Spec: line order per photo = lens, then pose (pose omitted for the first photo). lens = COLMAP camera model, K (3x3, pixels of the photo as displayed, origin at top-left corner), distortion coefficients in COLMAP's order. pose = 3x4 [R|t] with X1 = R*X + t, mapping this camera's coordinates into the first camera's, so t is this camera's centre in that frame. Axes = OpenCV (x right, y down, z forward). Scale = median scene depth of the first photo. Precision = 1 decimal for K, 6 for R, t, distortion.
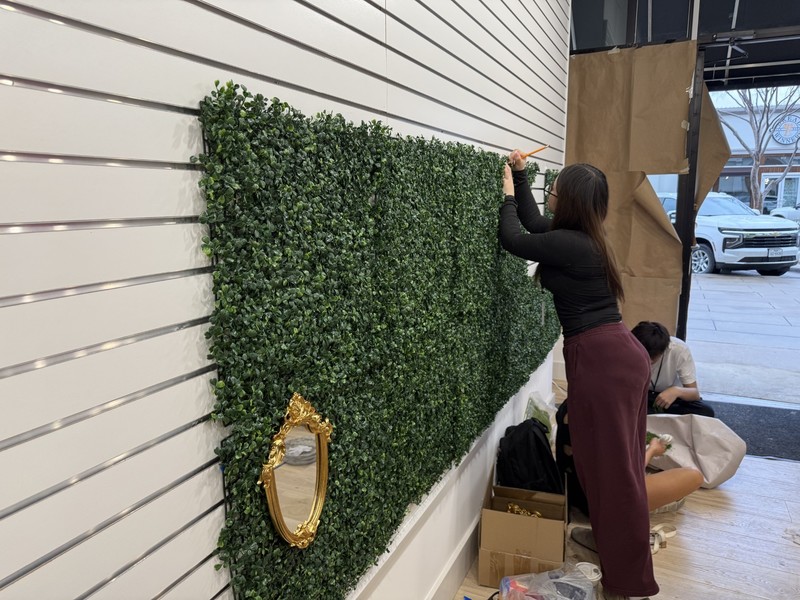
lens RADIAL K [[565.5, 0, 400.0], [0, 565.5, 300.0], [0, 0, 1]] dist [0.003024, -0.000418]
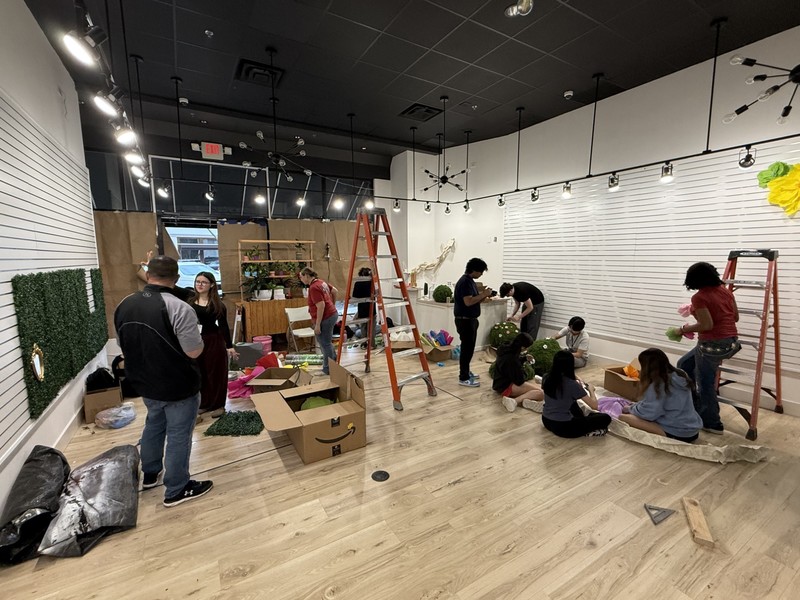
lens RADIAL K [[354.4, 0, 388.3], [0, 354.4, 301.6], [0, 0, 1]] dist [0.000832, 0.000179]
pose [[0.565072, -0.096284, 0.819404, -0.616773], [0.146821, 0.989050, 0.014969, 0.154302], [-0.811873, 0.111847, 0.573021, -1.964671]]
